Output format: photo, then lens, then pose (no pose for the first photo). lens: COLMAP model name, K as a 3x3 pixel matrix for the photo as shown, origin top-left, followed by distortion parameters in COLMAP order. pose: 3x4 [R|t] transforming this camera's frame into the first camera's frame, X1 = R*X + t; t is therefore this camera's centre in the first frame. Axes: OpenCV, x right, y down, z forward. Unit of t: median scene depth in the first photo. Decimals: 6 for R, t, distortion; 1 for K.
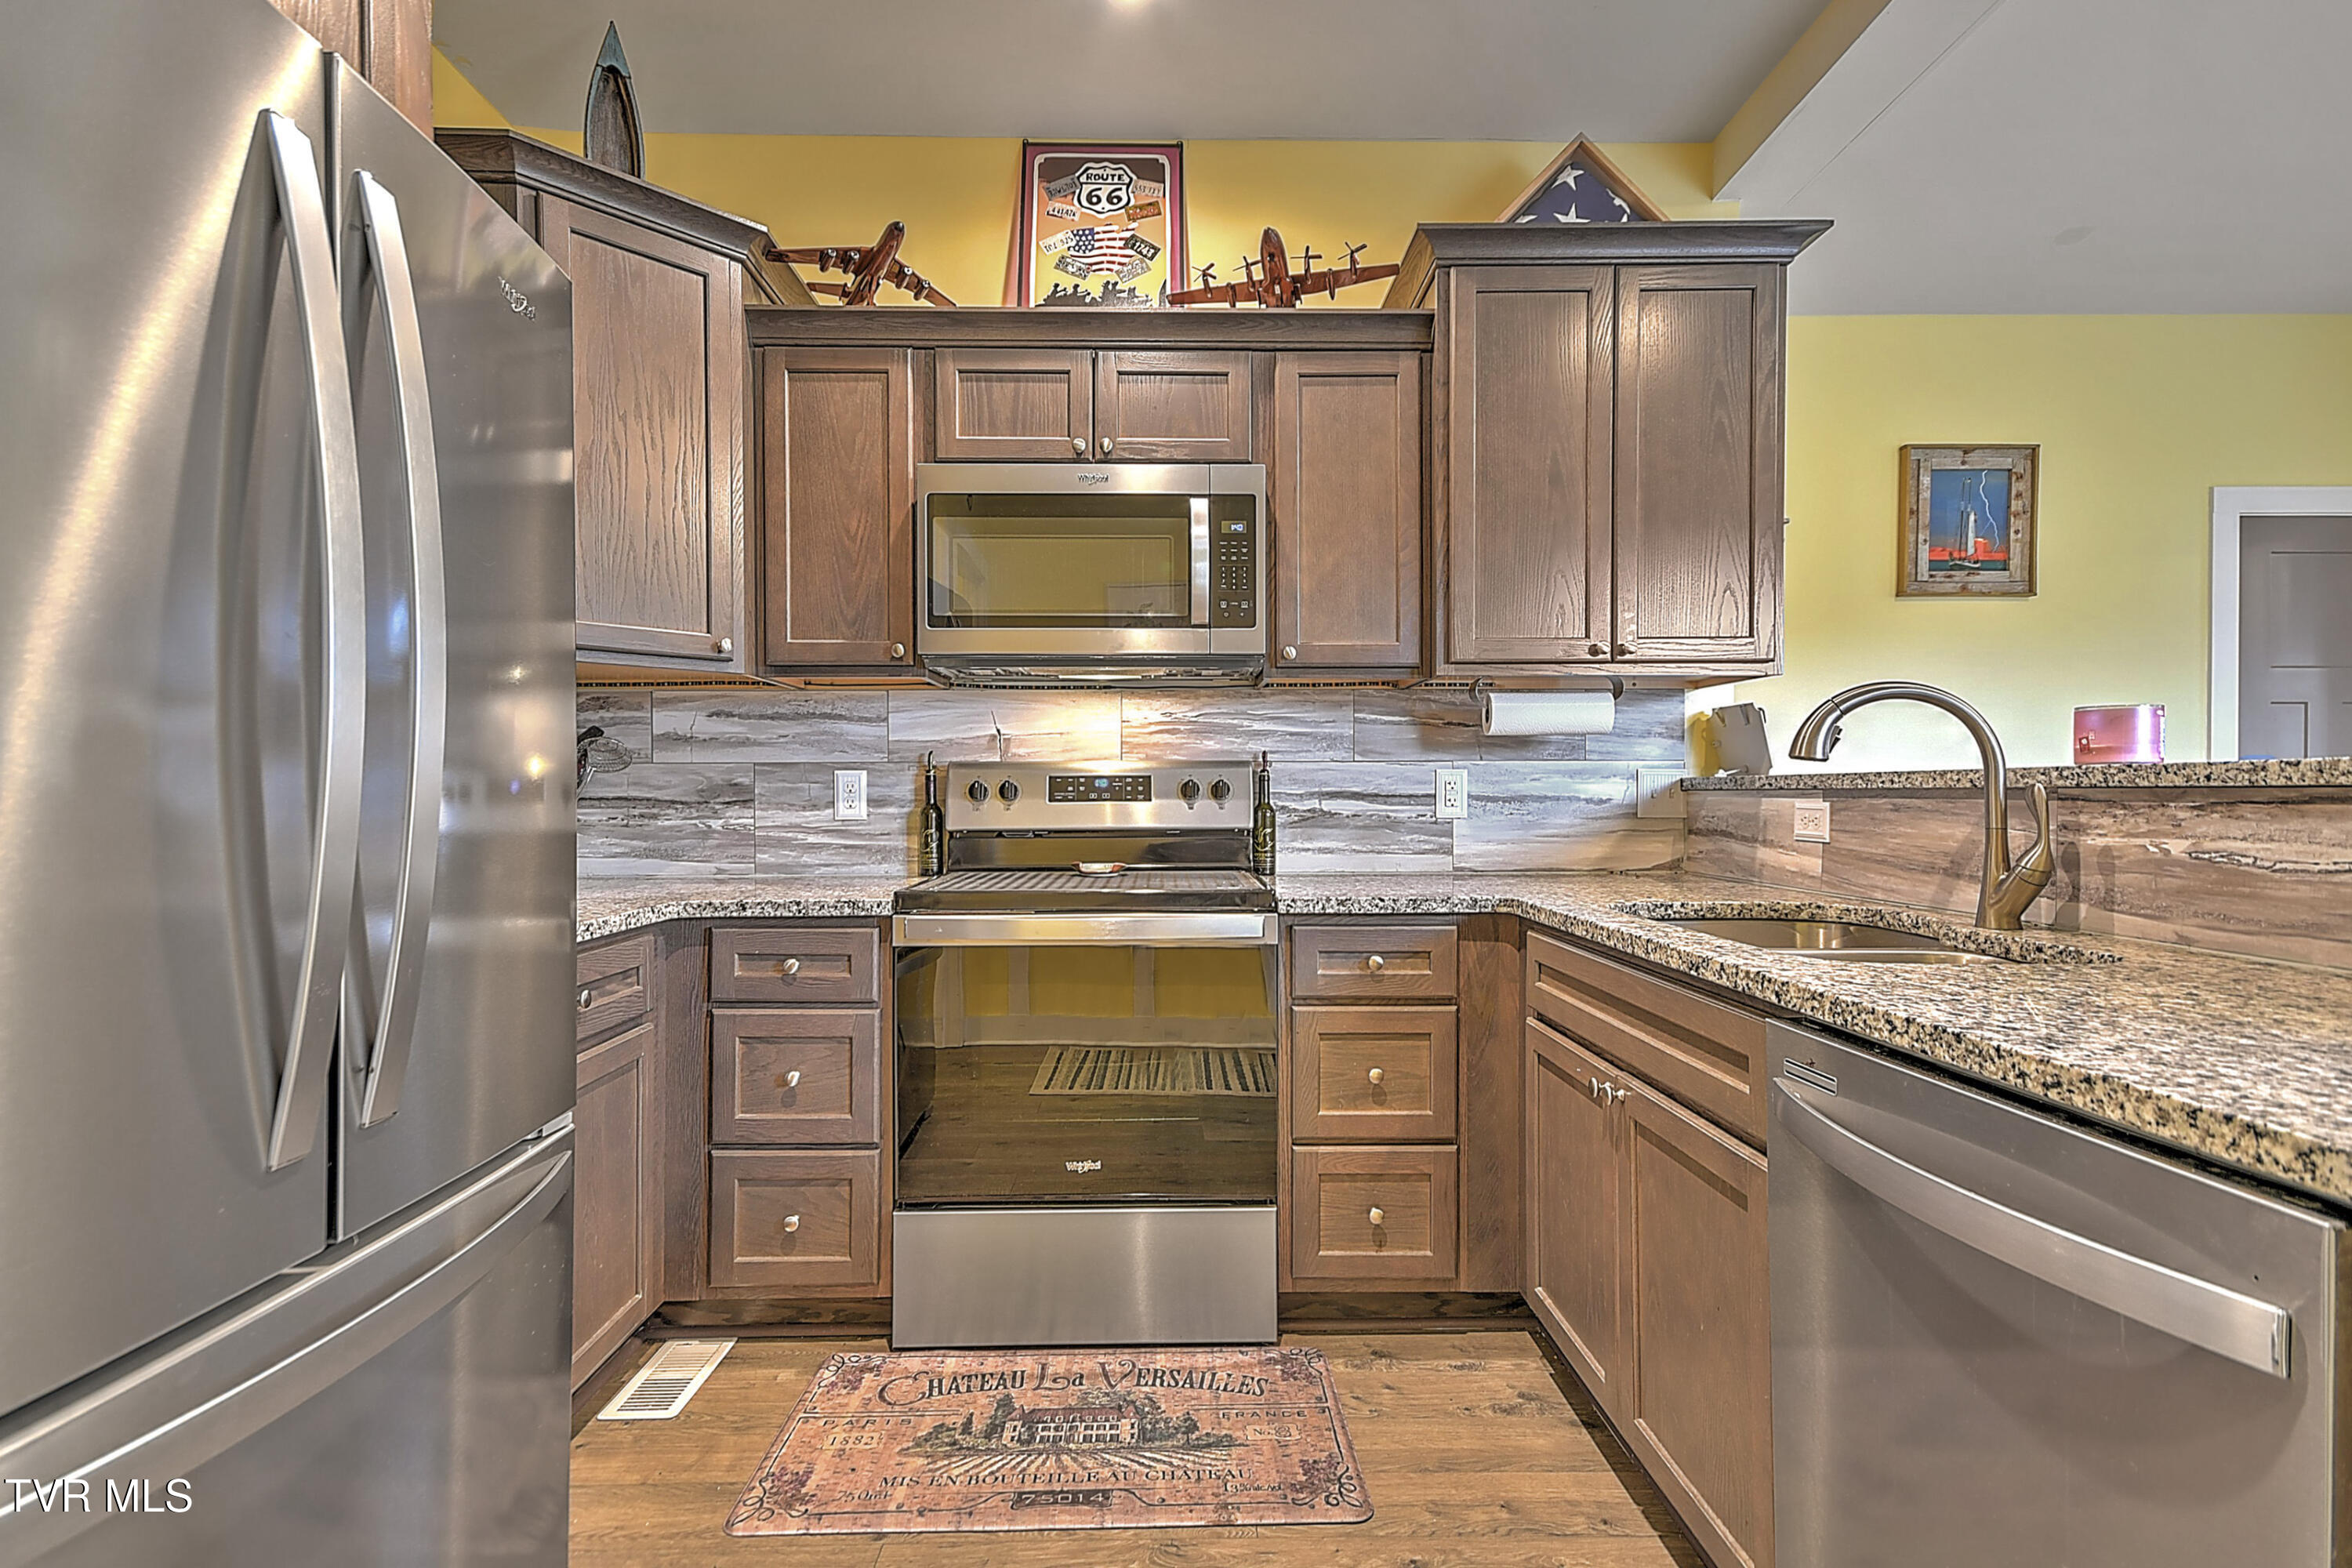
lens RADIAL K [[1141.8, 0, 1178.9], [0, 1141.8, 799.0], [0, 0, 1]] dist [0.031956, -0.000591]
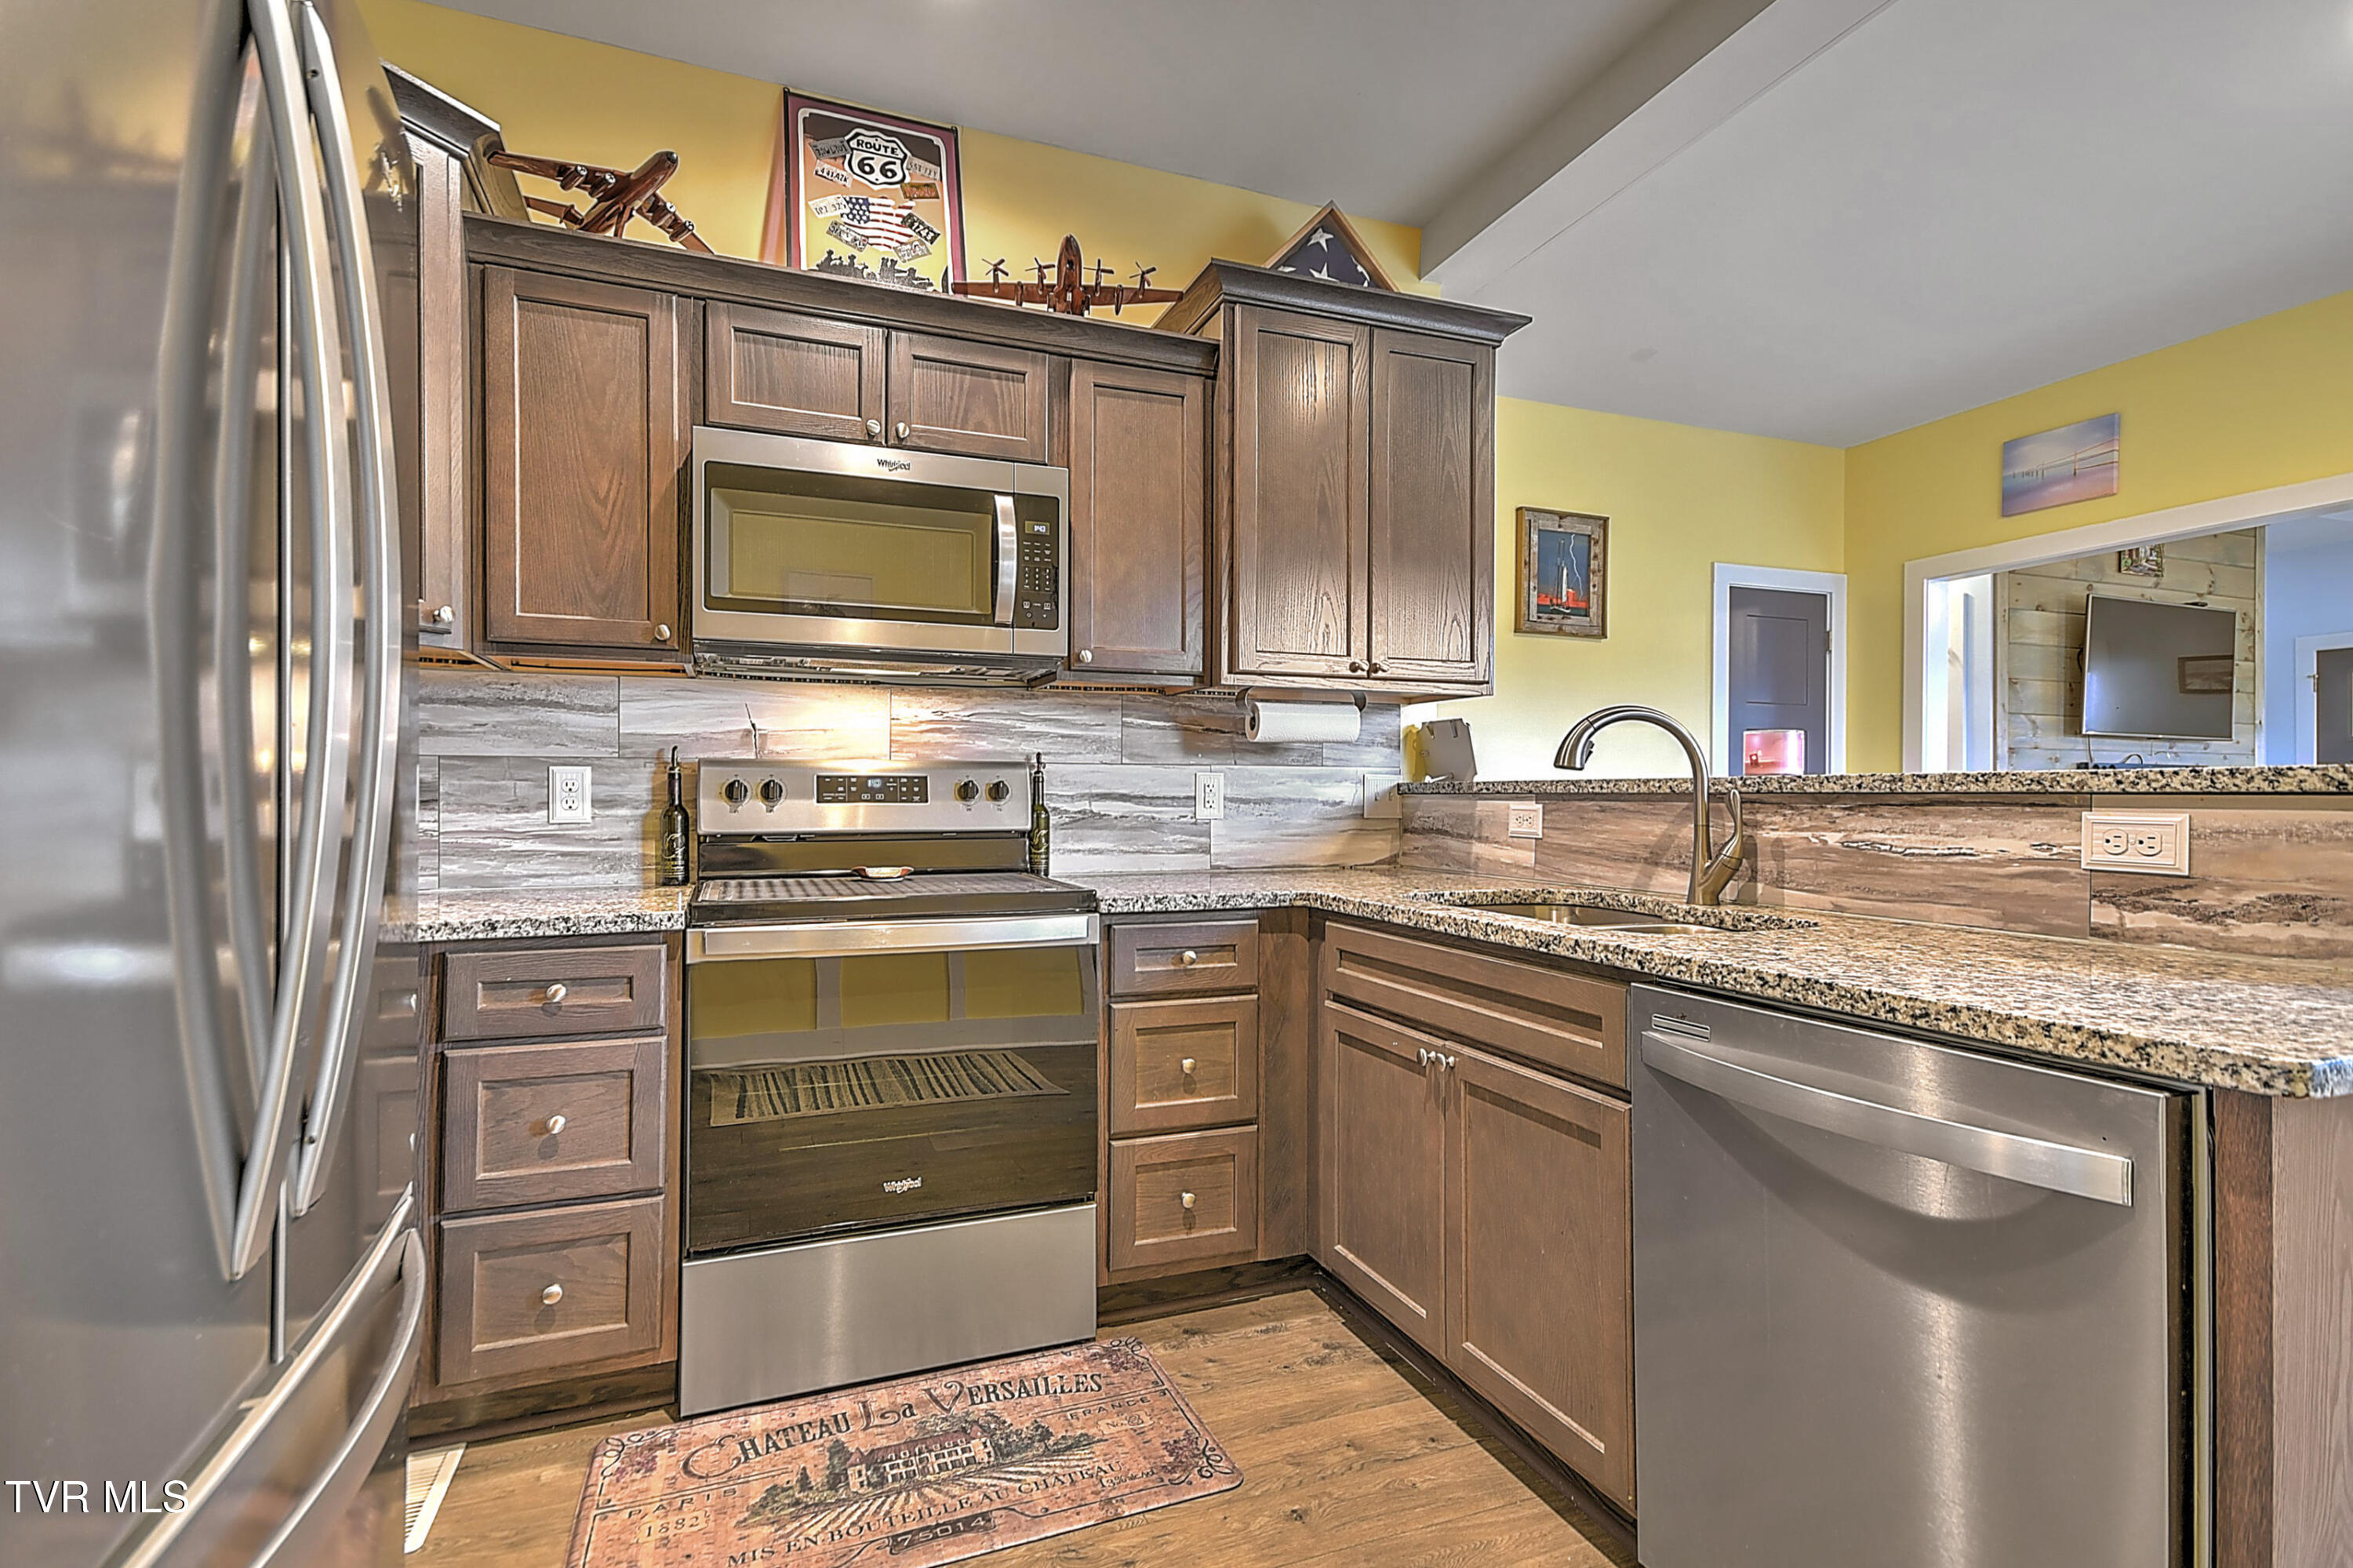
lens RADIAL K [[1142.5, 0, 1185.2], [0, 1142.5, 794.6], [0, 0, 1]] dist [0.032230, 0.001612]
pose [[0.935199, 0.004486, 0.354093, -0.184021], [-0.002456, 0.999978, -0.006182, 0.000906], [-0.354113, 0.004911, 0.935190, 0.020847]]
